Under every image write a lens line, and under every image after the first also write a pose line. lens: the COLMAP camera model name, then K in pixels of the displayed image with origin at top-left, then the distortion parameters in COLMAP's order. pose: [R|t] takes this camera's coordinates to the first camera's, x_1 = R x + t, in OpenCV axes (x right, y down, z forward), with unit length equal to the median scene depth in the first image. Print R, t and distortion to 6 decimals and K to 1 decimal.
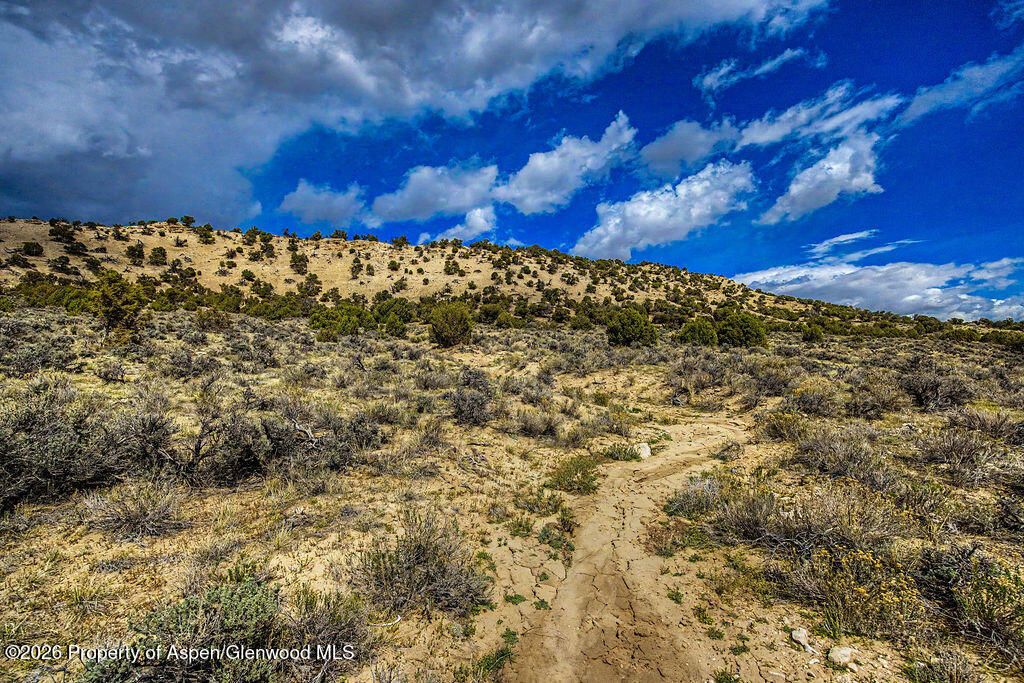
lens RADIAL K [[445.6, 0, 517.5], [0, 445.6, 351.8], [0, 0, 1]] dist [-0.018179, 0.013761]
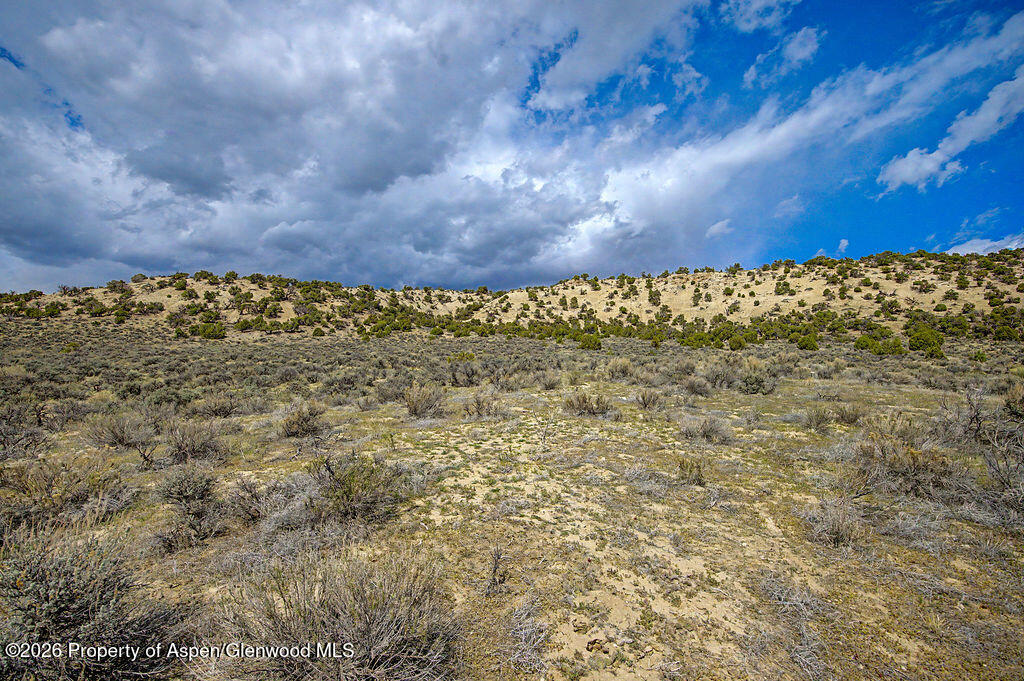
lens RADIAL K [[445.6, 0, 517.5], [0, 445.6, 350.8], [0, 0, 1]] dist [-0.018179, 0.013761]
pose [[0.750537, -0.015518, -0.660646, 0.095420], [-0.007365, 0.999466, -0.031844, 0.011793], [0.660787, 0.028766, 0.750022, -0.306684]]
